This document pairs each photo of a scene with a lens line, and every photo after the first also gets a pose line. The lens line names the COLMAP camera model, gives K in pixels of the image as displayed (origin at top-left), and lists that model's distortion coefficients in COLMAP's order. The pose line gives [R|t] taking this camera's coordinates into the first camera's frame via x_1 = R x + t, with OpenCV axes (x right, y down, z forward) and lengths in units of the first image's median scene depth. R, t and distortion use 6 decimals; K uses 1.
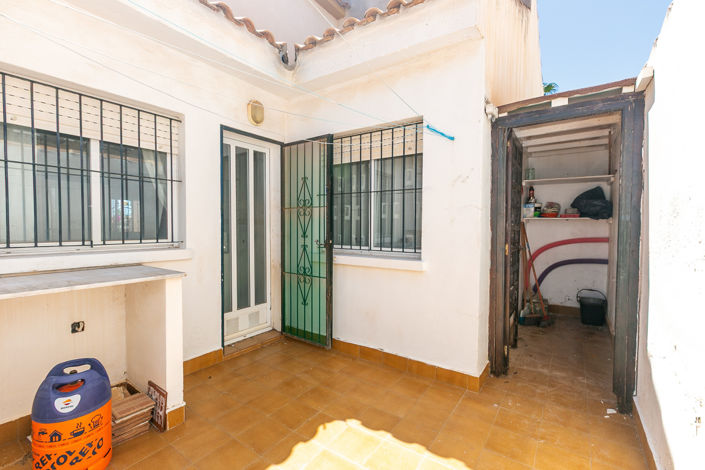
lens RADIAL K [[315.3, 0, 357.6], [0, 315.3, 237.0], [0, 0, 1]] dist [0.001168, -0.000691]
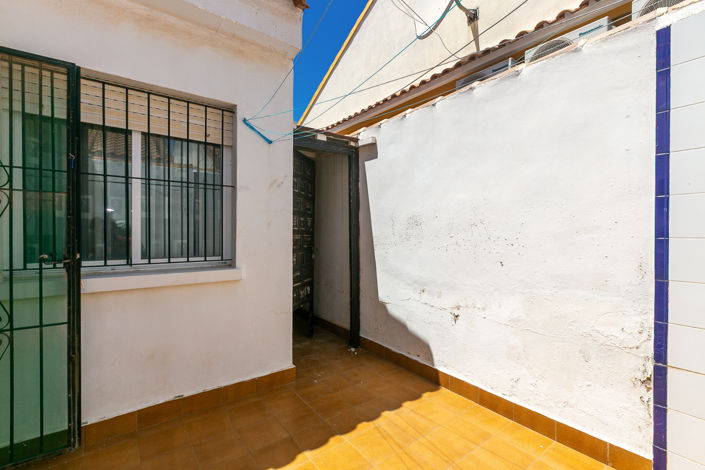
lens RADIAL K [[315.3, 0, 356.3], [0, 315.3, 235.2], [0, 0, 1]] dist [0.001168, -0.000691]
pose [[0.312158, -0.017148, 0.949875, -0.525014], [0.026573, 0.999603, 0.009313, -0.016761], [-0.949658, 0.022334, 0.312490, 0.396787]]
